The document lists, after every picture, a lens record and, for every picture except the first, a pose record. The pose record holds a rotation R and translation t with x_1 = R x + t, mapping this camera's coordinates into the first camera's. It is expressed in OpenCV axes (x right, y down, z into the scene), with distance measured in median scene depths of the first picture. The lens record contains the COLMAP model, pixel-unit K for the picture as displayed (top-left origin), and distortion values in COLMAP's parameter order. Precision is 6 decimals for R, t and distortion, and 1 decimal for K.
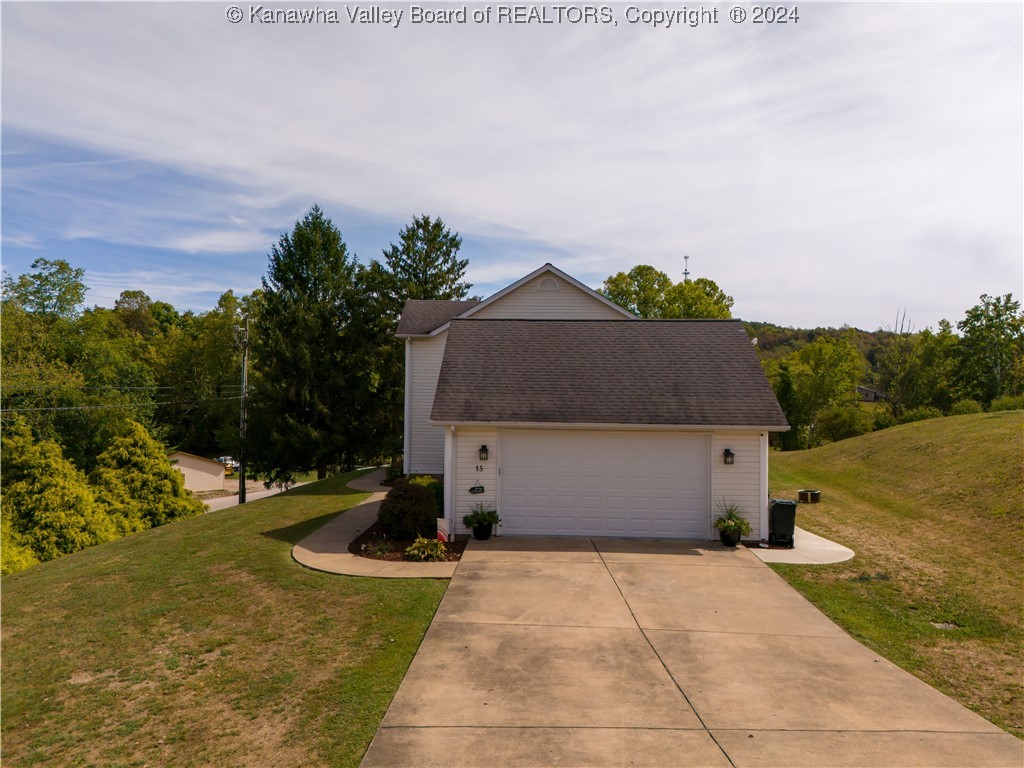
lens RADIAL K [[795.5, 0, 518.5], [0, 795.5, 383.2], [0, 0, 1]] dist [0.010953, -0.000460]
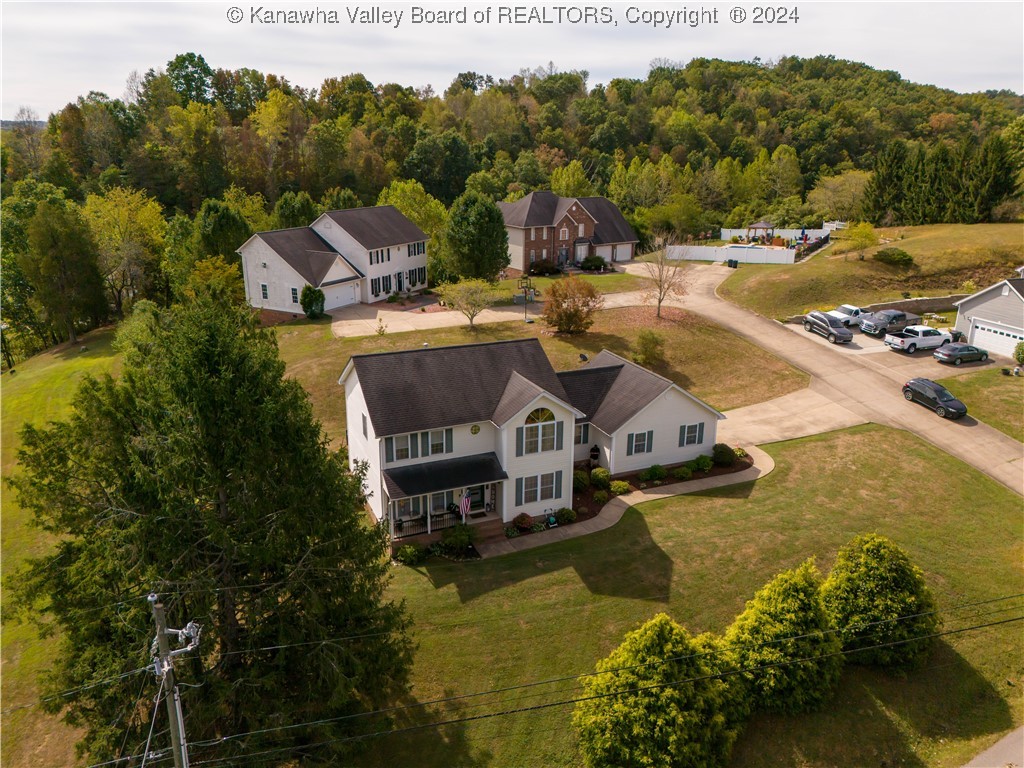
lens RADIAL K [[795.5, 0, 518.5], [0, 795.5, 383.2], [0, 0, 1]] dist [0.010953, -0.000460]
pose [[-0.462337, -0.262052, 0.847097, -1.983388], [-0.011532, 0.957028, 0.289765, -0.810900], [-0.886629, 0.124200, -0.445491, 2.733789]]
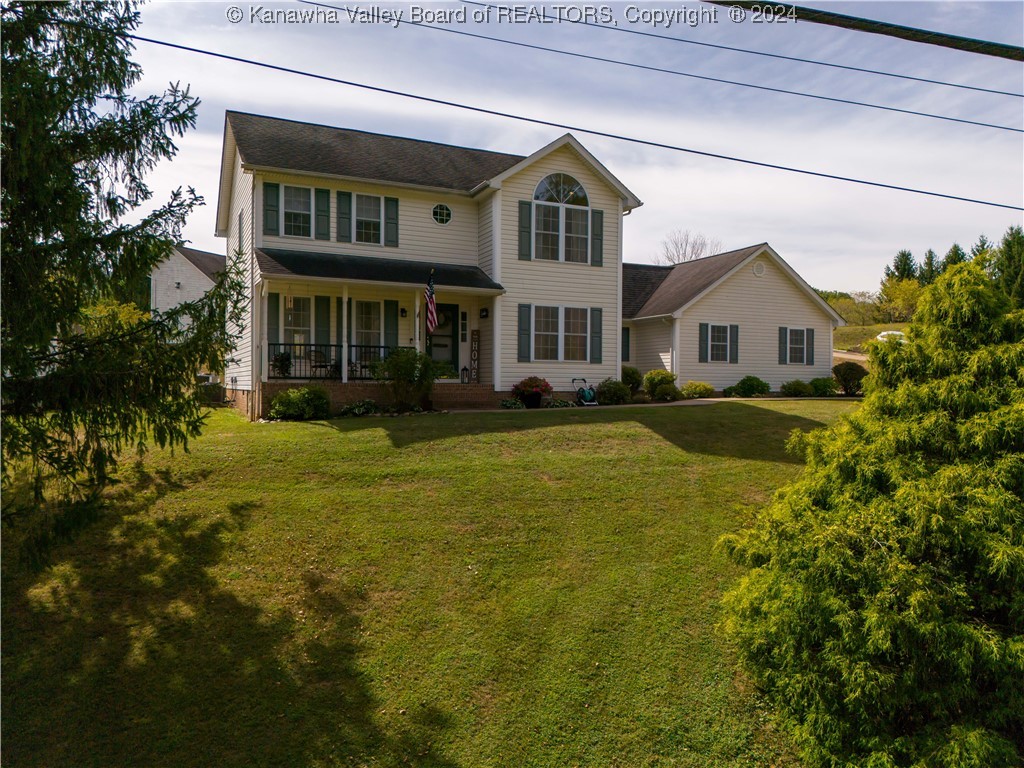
lens RADIAL K [[795.5, 0, 518.5], [0, 795.5, 383.2], [0, 0, 1]] dist [0.010953, -0.000460]
pose [[-0.487513, -0.005337, 0.873099, -1.212779], [-0.005966, 0.999978, 0.002782, 0.168926], [-0.873095, -0.003852, -0.487534, 2.363889]]
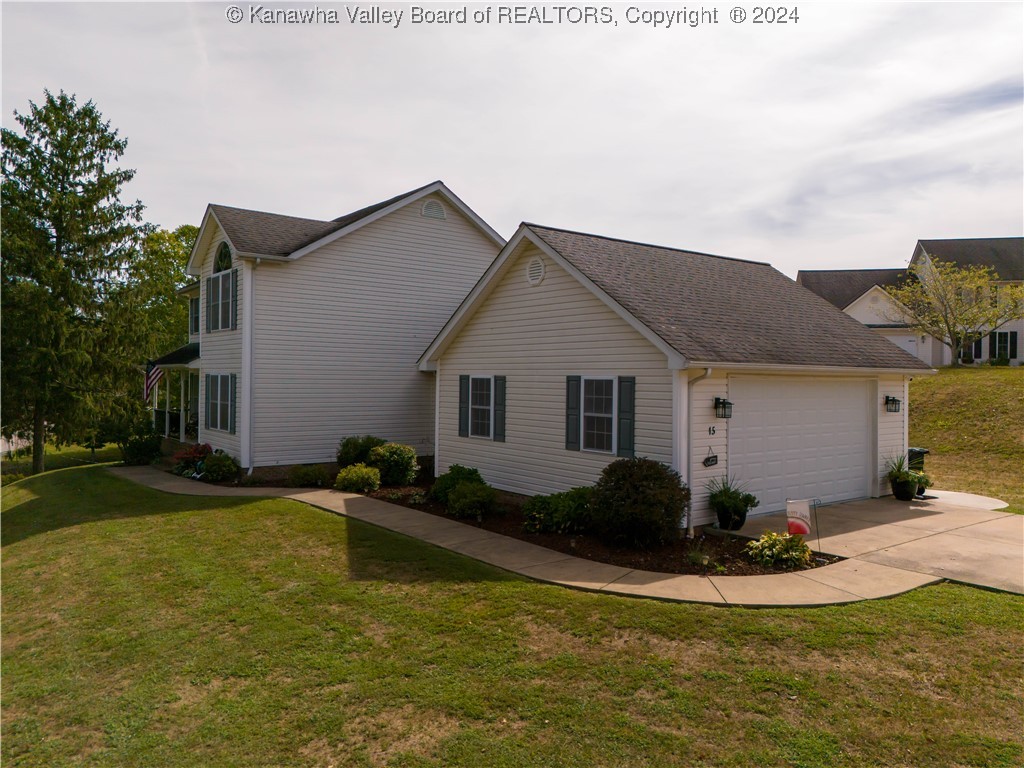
lens RADIAL K [[795.5, 0, 518.5], [0, 795.5, 383.2], [0, 0, 1]] dist [0.010953, -0.000460]
pose [[0.757471, 0.000258, 0.652868, -0.644146], [-0.007365, 0.999940, 0.008149, 0.060003], [-0.652827, -0.010981, 0.757427, 0.572742]]
